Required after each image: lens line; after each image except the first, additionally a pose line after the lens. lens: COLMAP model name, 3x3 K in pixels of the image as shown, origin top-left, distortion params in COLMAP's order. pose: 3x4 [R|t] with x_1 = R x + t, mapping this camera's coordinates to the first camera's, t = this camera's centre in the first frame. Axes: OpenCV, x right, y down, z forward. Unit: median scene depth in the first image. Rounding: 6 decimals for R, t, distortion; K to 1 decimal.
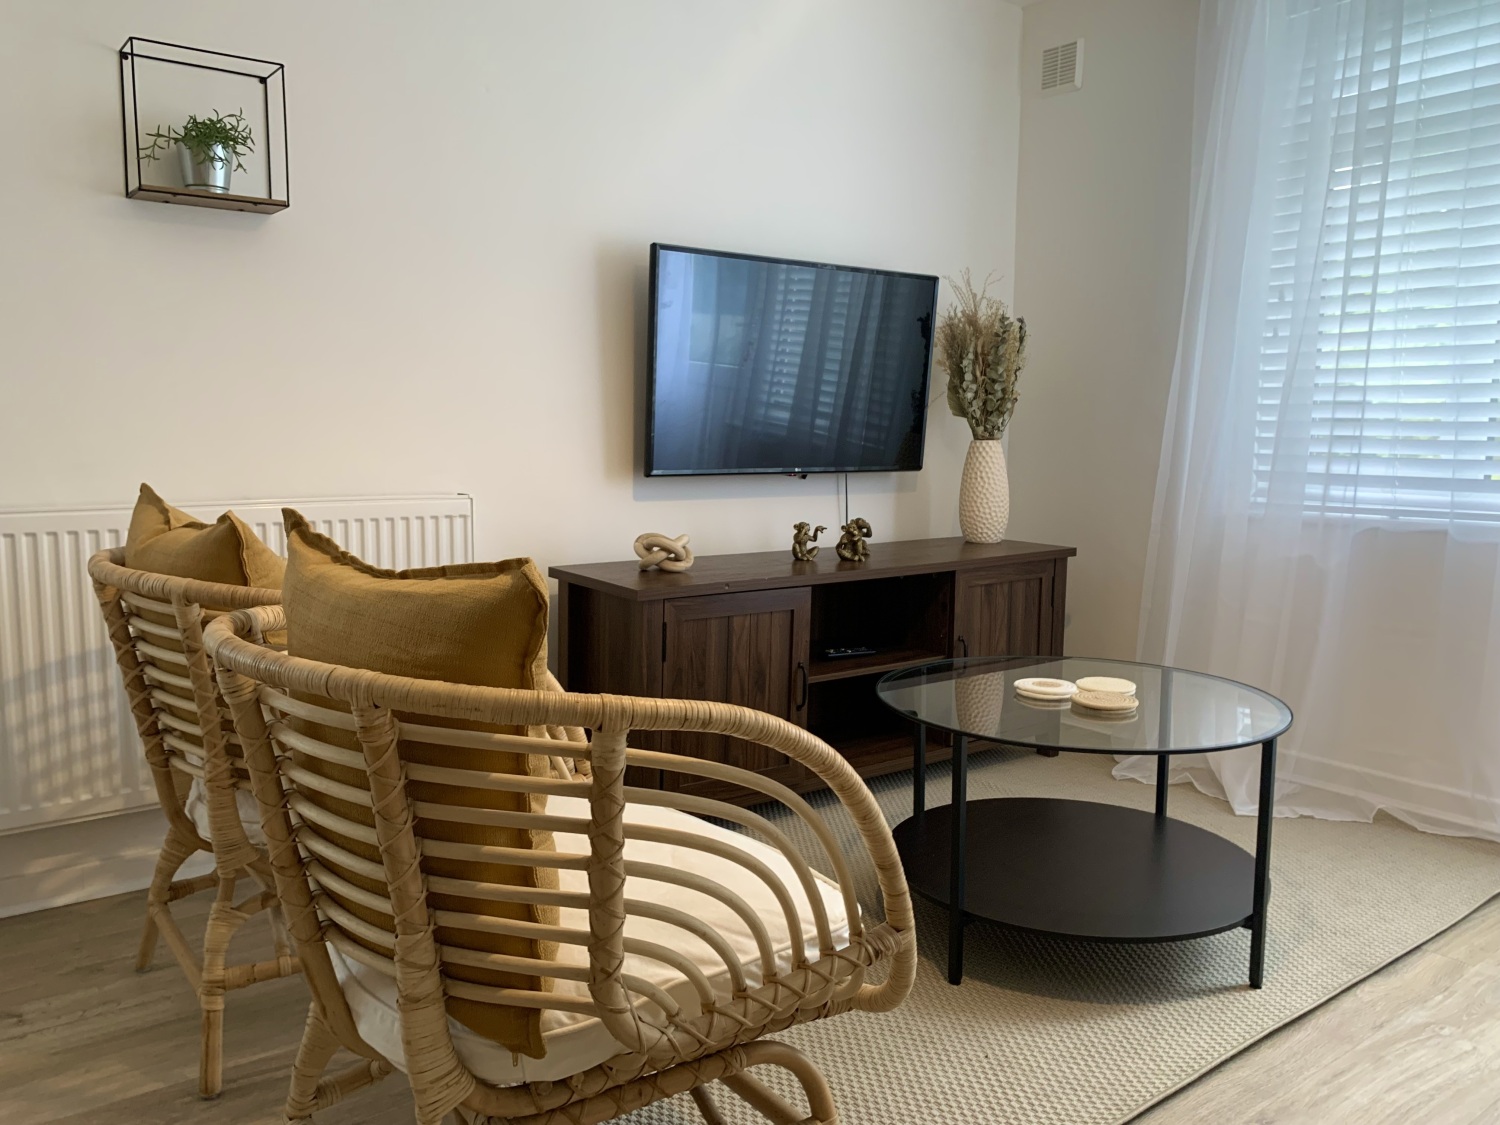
lens RADIAL K [[1161.3, 0, 745.6], [0, 1161.3, 563.0], [0, 0, 1]] dist [0.061187, -0.121998]
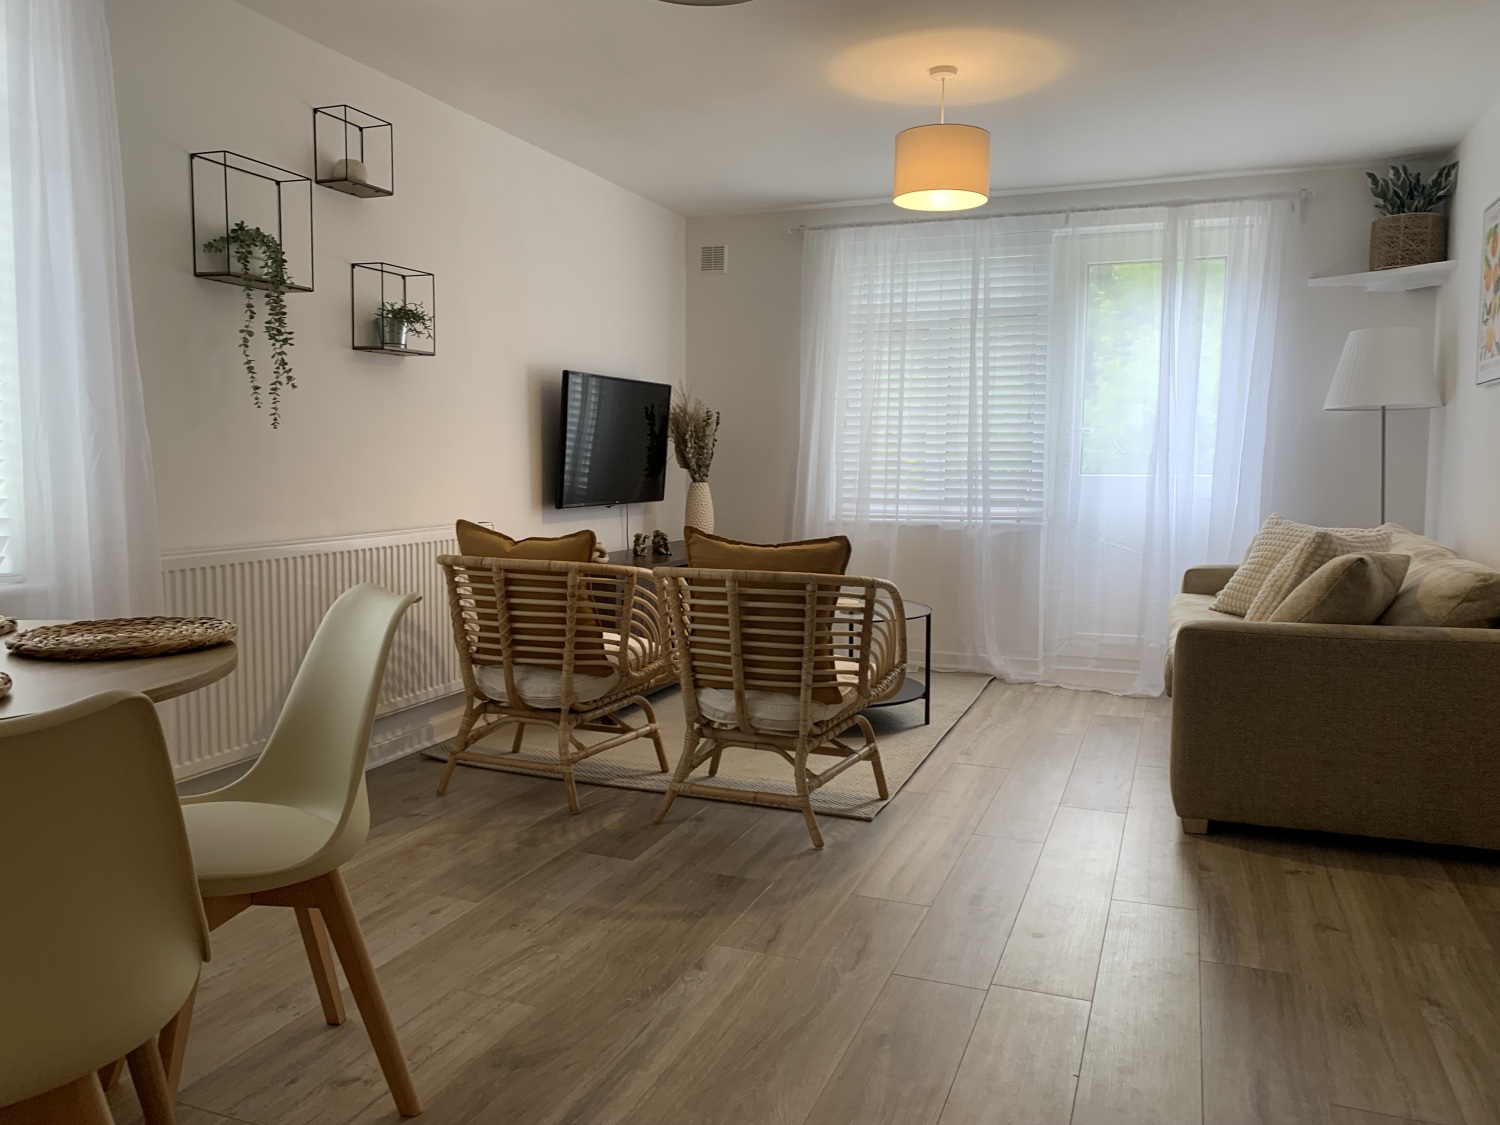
lens RADIAL K [[1150.5, 0, 737.5], [0, 1150.5, 550.0], [0, 0, 1]] dist [0.130806, -0.358504]
pose [[0.856899, -0.044012, 0.513602, -0.689329], [0.058771, 0.998193, -0.012518, 0.019006], [-0.512123, 0.040912, 0.857937, -0.514573]]
